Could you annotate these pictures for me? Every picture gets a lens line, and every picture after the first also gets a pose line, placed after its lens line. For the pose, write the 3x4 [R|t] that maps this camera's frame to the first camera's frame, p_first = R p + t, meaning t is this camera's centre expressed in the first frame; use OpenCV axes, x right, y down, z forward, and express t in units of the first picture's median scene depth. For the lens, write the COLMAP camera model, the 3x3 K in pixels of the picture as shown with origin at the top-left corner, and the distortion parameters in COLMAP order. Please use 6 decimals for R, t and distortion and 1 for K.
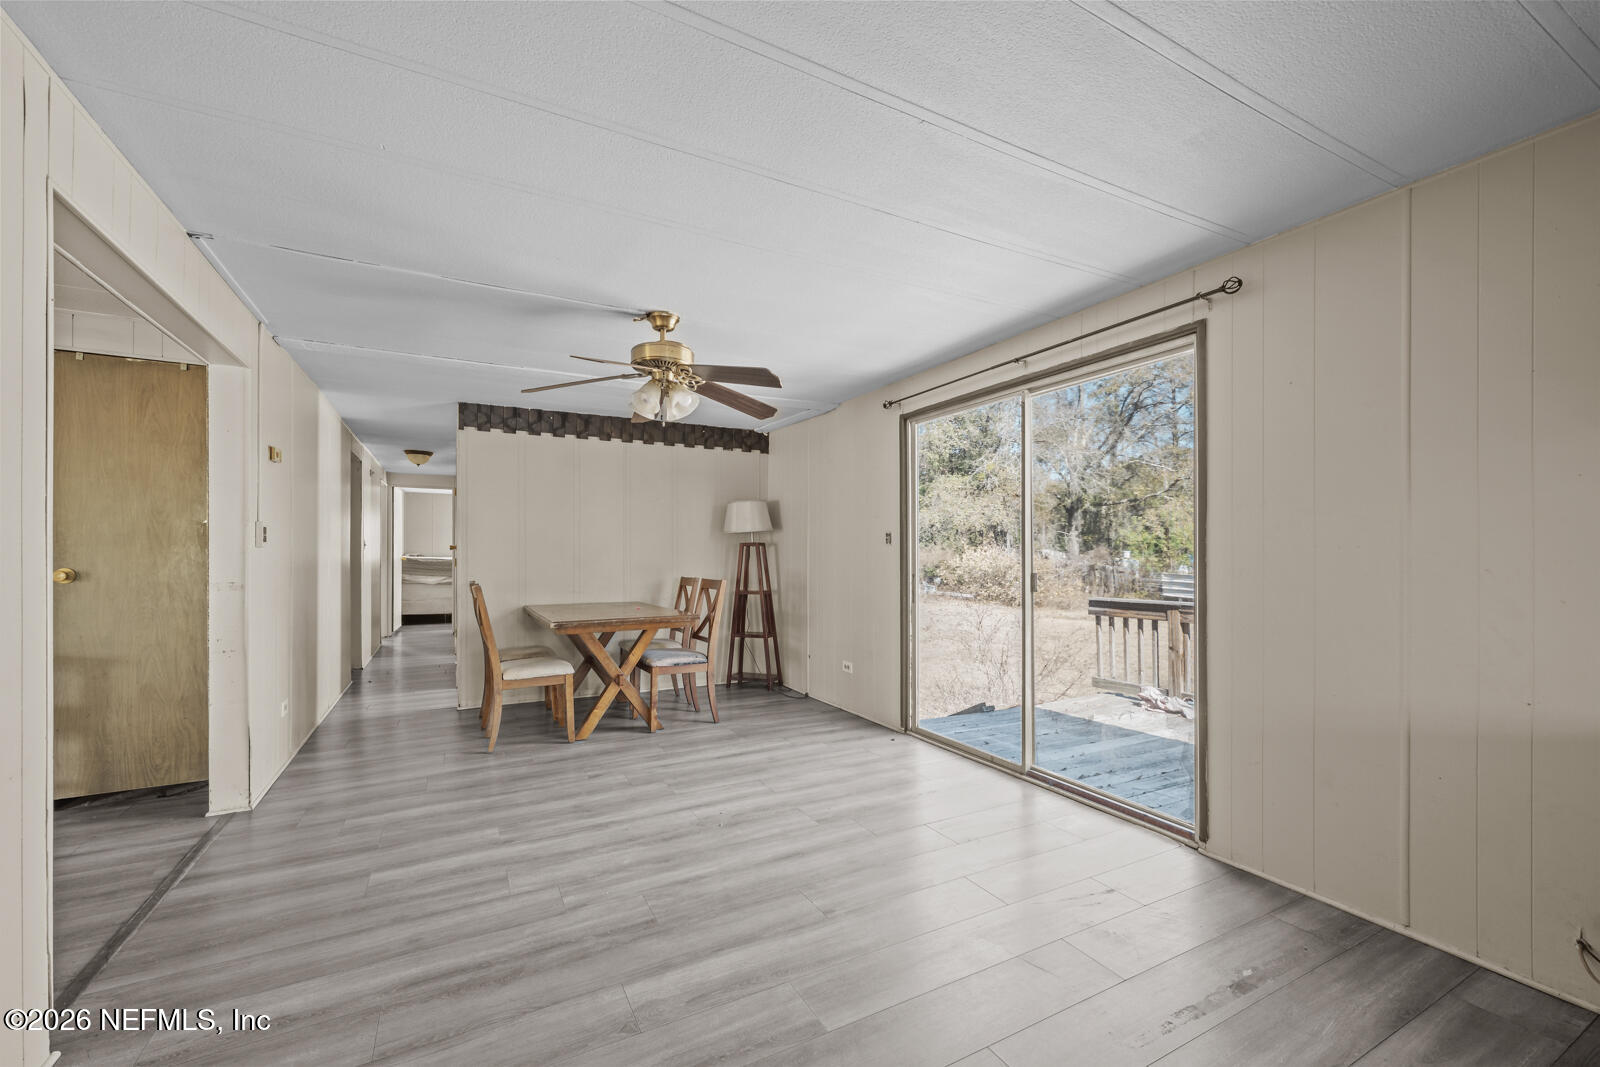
lens RADIAL K [[645.8, 0, 793.3], [0, 645.8, 539.3], [0, 0, 1]] dist [-0.001731, 0.000048]
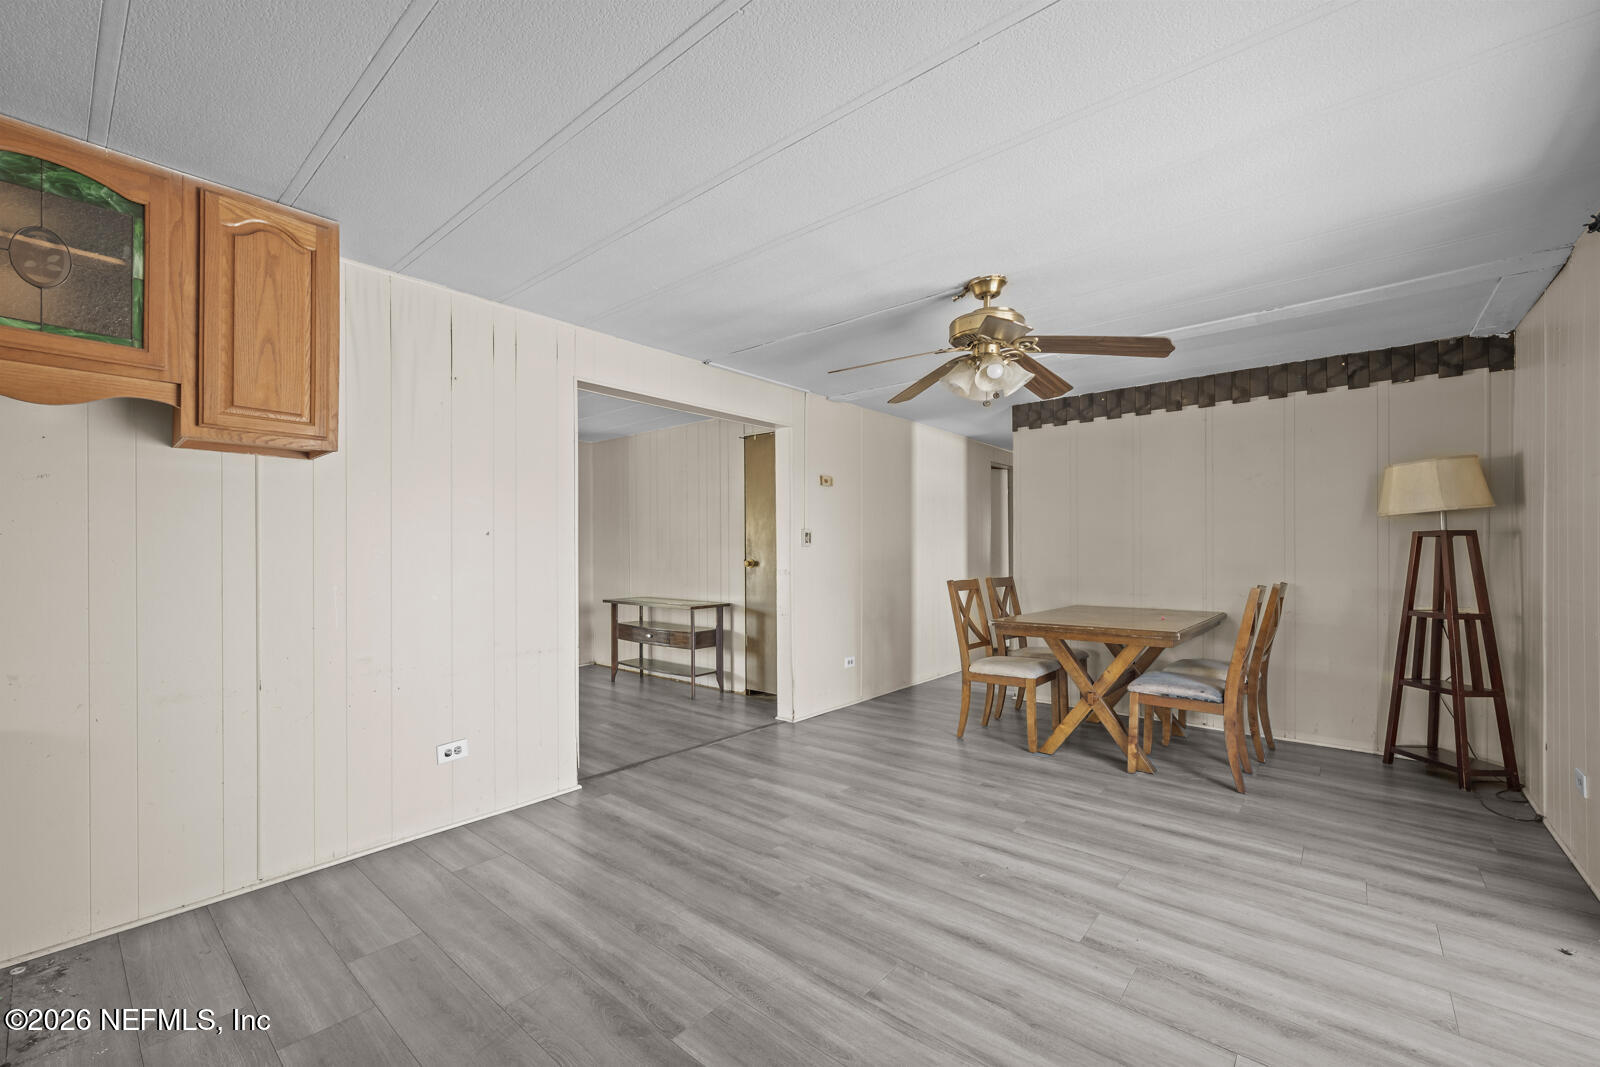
lens RADIAL K [[645.8, 0, 764.3], [0, 645.8, 554.7], [0, 0, 1]] dist [-0.001731, 0.000048]
pose [[0.346570, 0.006442, -0.938002, 0.492155], [0.024804, 0.999564, 0.016029, 0.002759], [0.937696, -0.028821, 0.346259, 0.388052]]
